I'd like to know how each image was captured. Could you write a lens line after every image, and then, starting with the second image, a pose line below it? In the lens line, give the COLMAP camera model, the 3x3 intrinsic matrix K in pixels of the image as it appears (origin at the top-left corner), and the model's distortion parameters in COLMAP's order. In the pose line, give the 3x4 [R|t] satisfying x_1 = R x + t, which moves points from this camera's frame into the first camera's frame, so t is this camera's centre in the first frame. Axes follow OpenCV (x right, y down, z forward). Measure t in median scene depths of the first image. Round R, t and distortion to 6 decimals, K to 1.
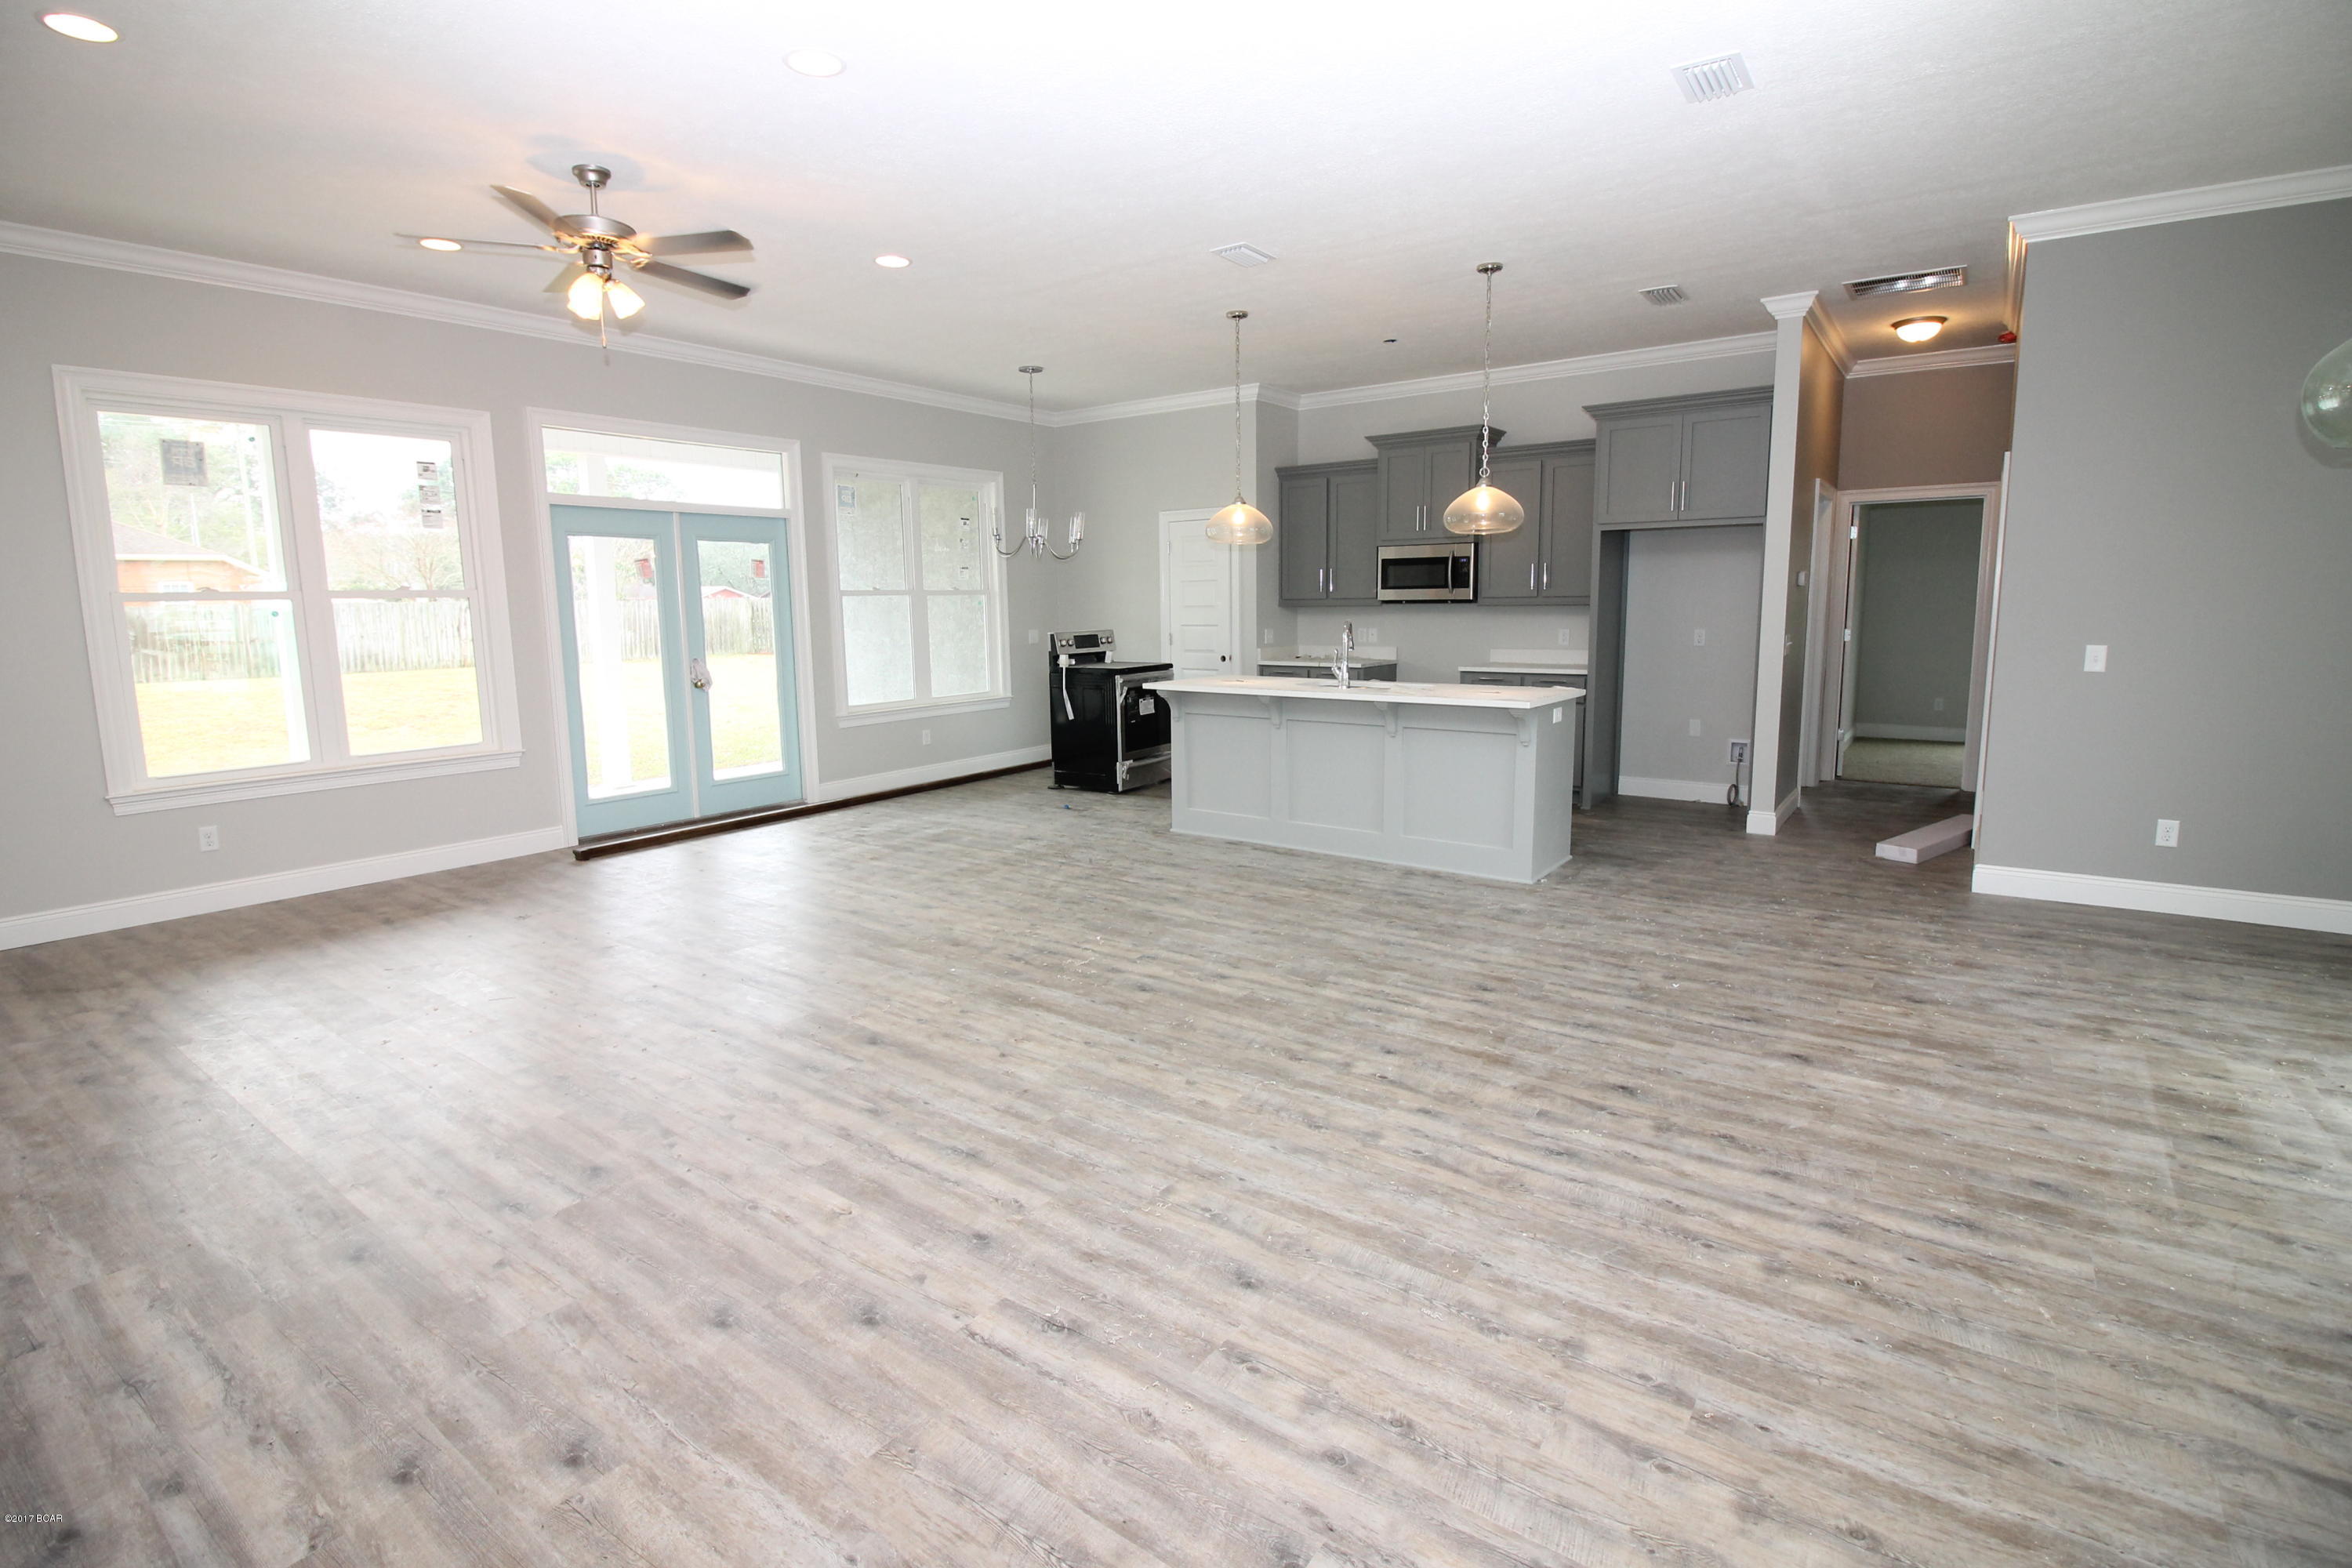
lens RADIAL K [[1098.5, 0, 1183.5], [0, 1098.5, 753.0], [0, 0, 1]] dist [-0.005061, -0.010448]
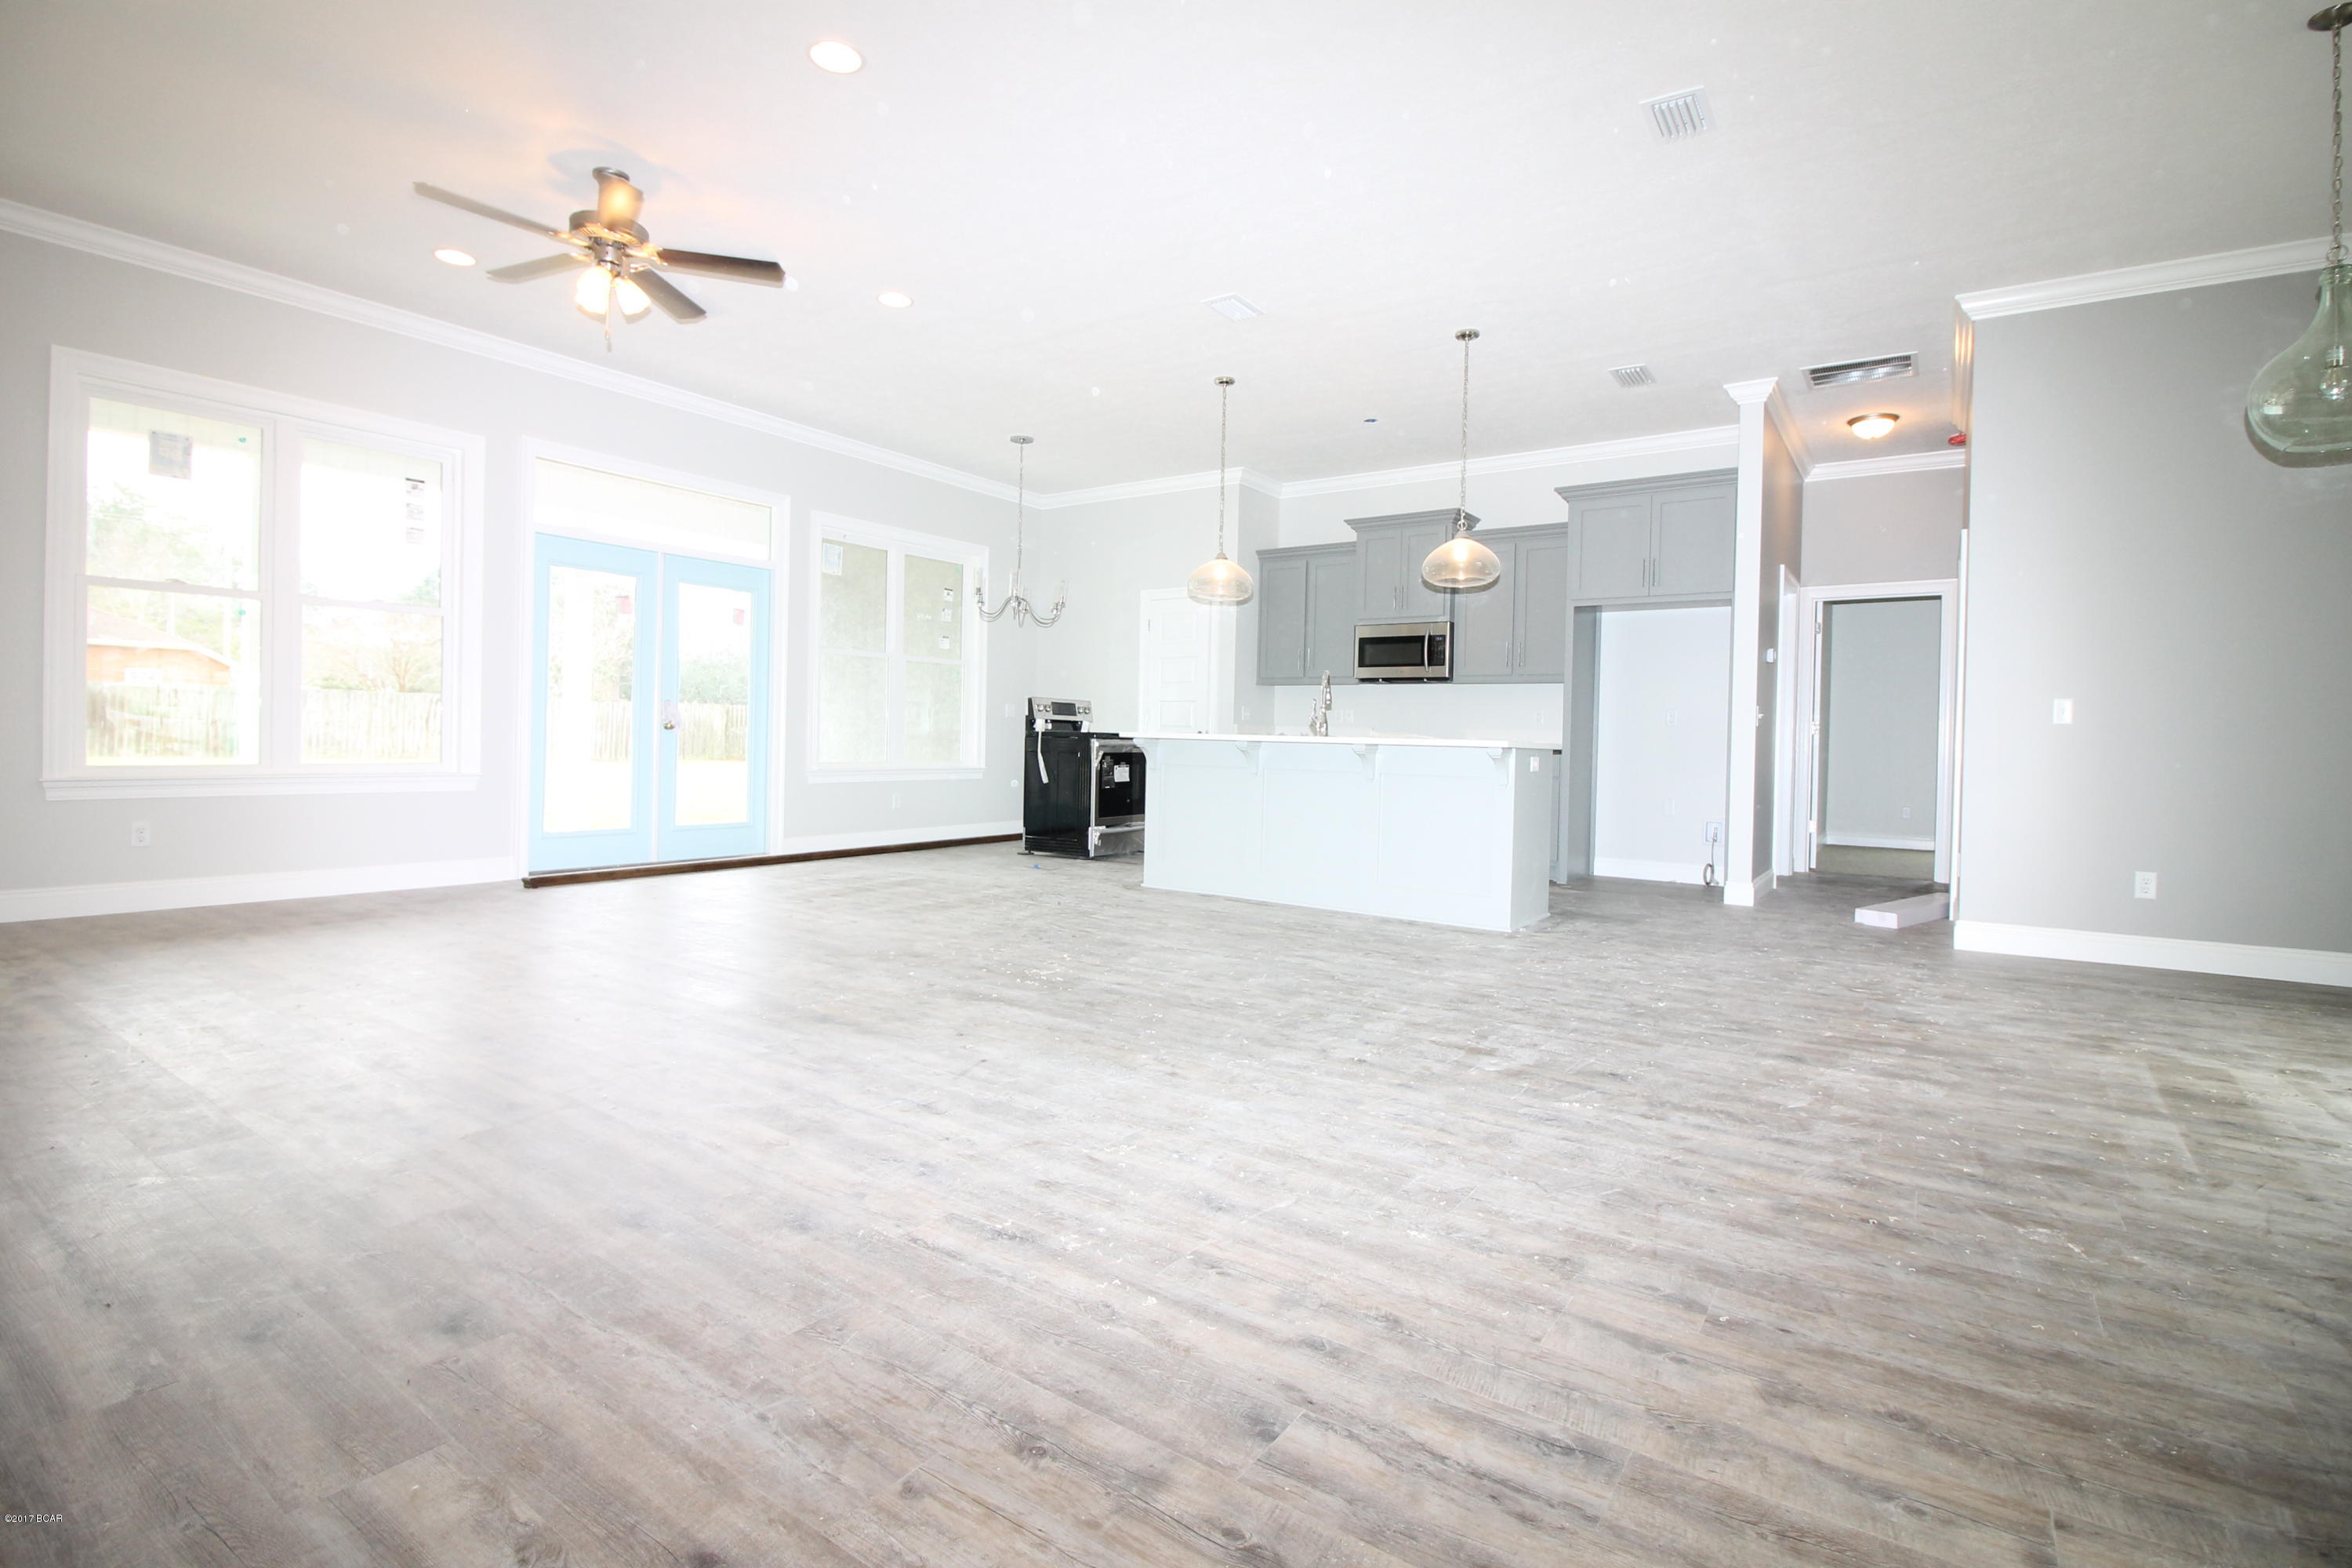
lens RADIAL K [[1098.5, 0, 1181.8], [0, 1098.5, 754.8], [0, 0, 1]] dist [-0.005061, -0.010448]
pose [[0.999145, 0.035038, 0.021945, -0.003236], [-0.032012, 0.991558, -0.125650, 0.137743], [-0.026162, 0.124840, 0.991832, 0.025710]]
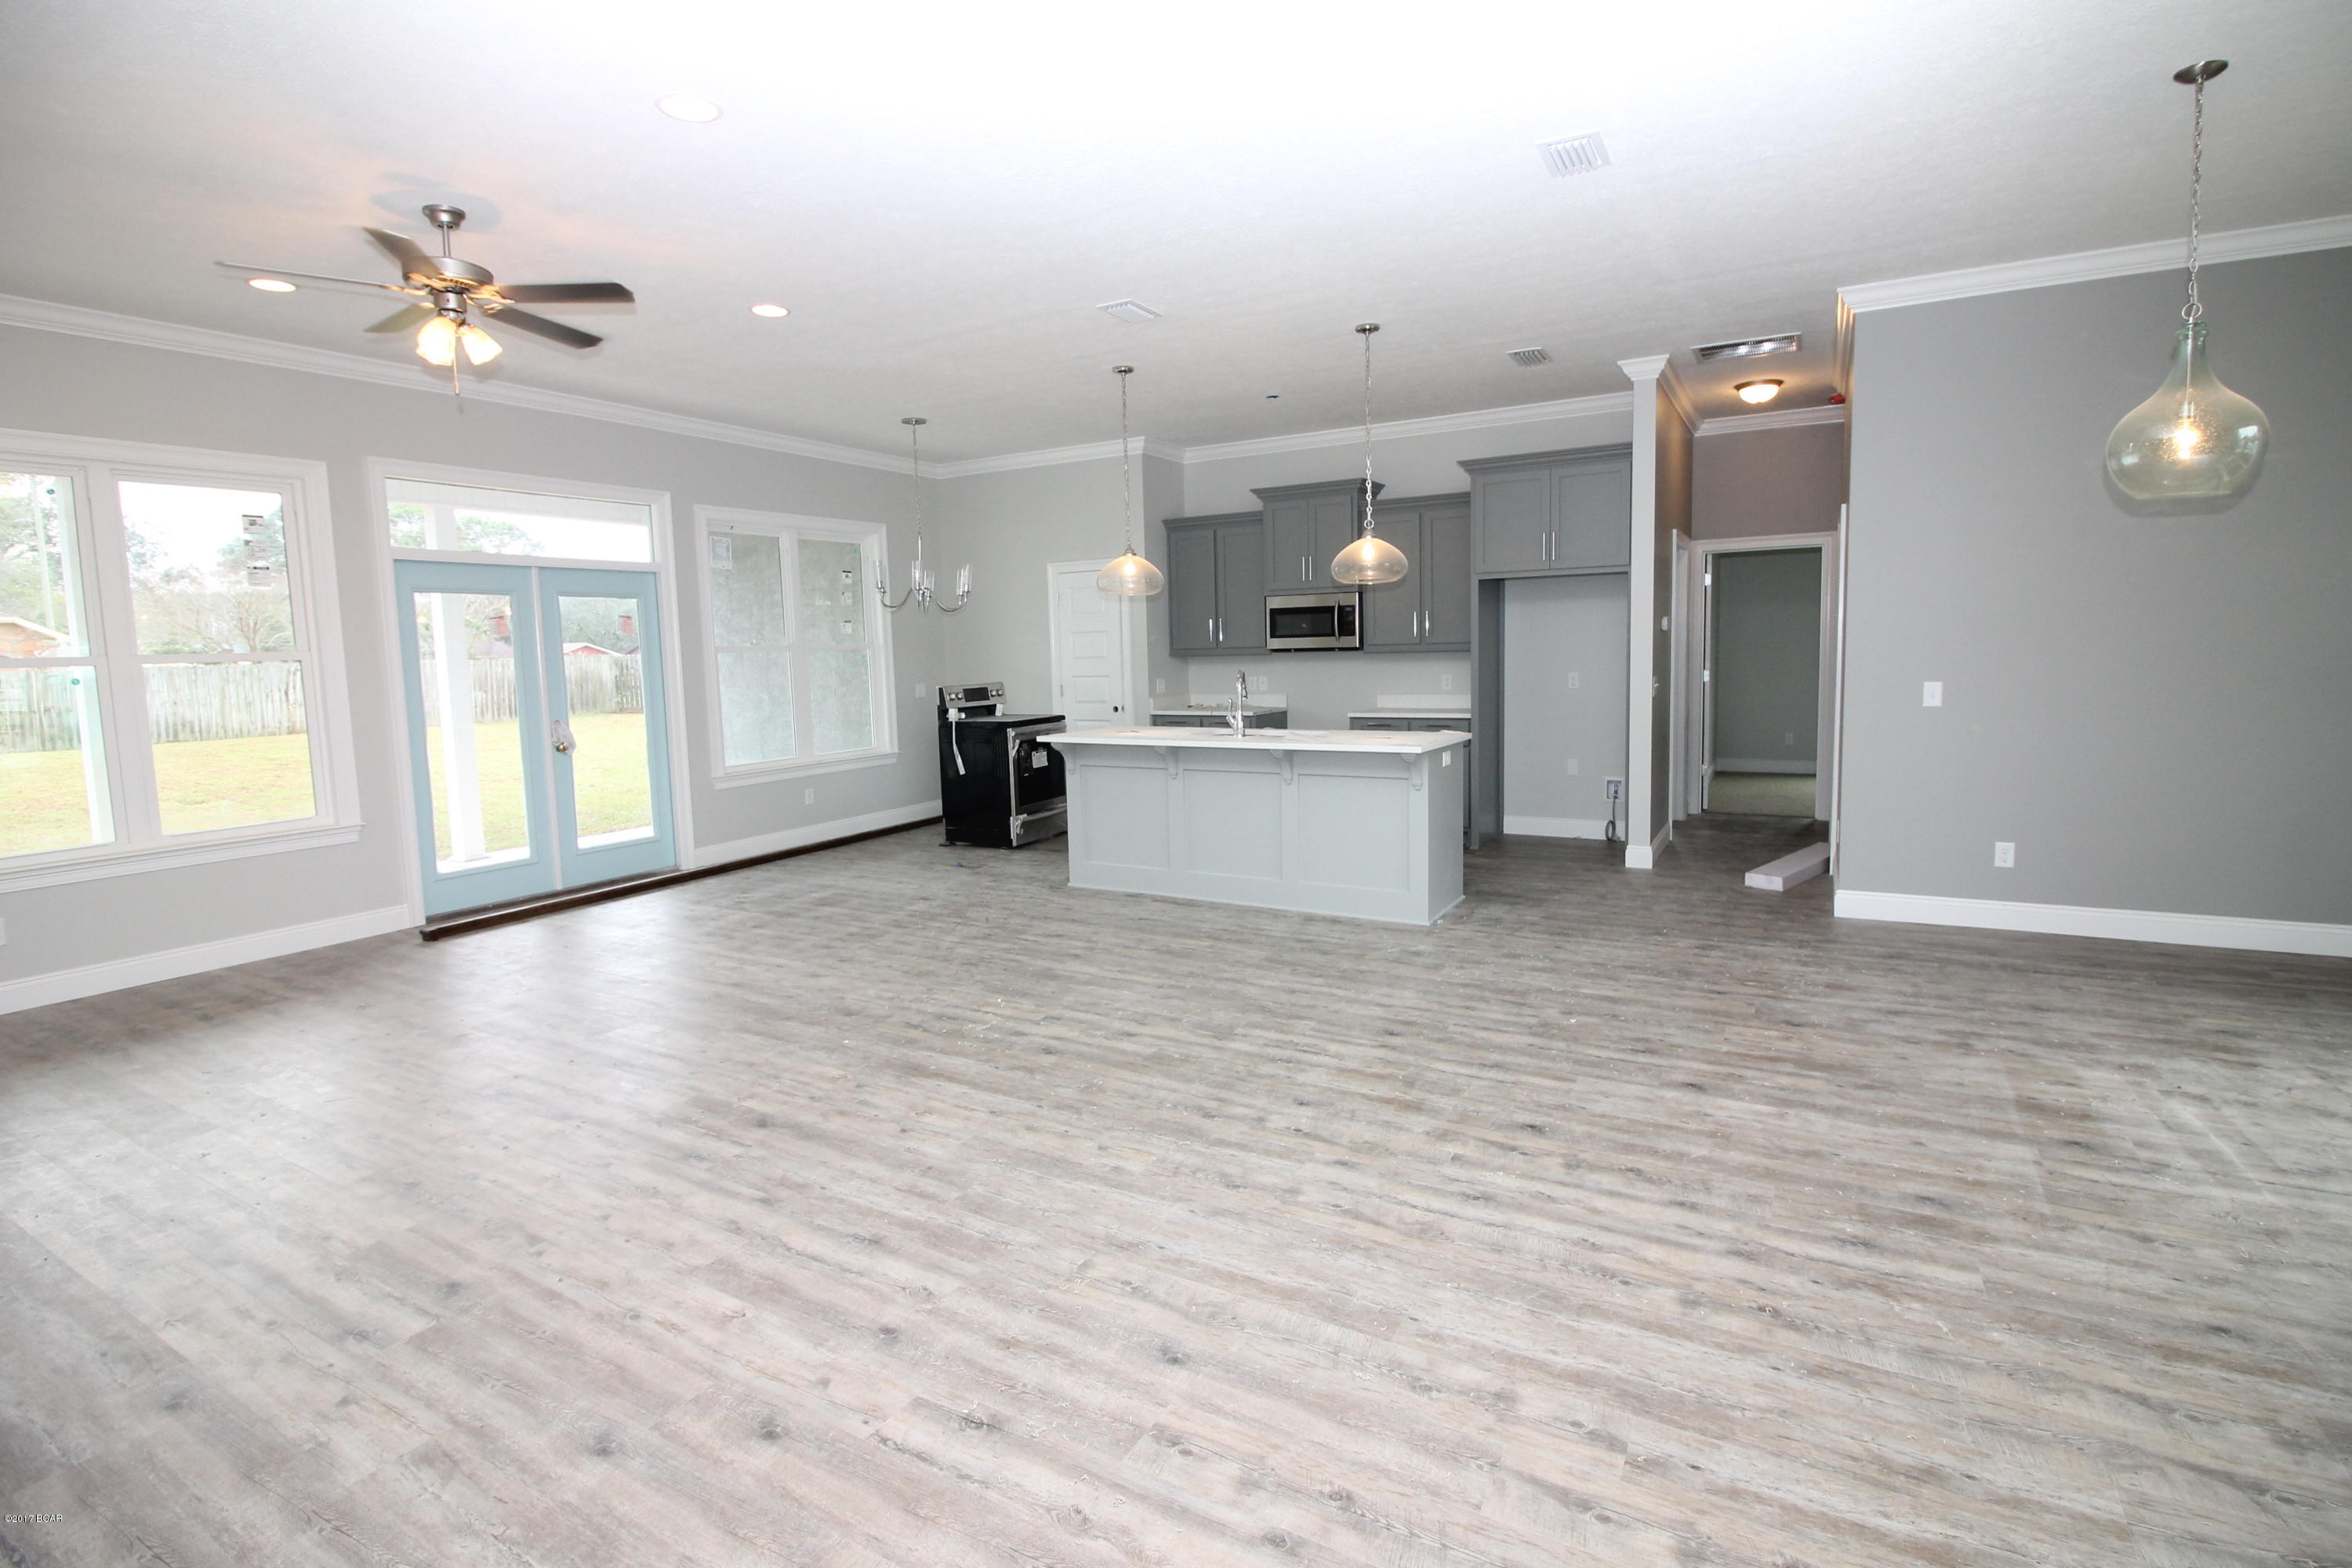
lens RADIAL K [[1098.5, 0, 1190.6], [0, 1098.5, 754.9], [0, 0, 1]] dist [-0.005061, -0.010448]
pose [[0.993812, -0.023828, 0.108485, -0.011579], [0.028452, 0.998743, -0.041278, -0.003882], [-0.107365, 0.044109, 0.993241, 0.011511]]
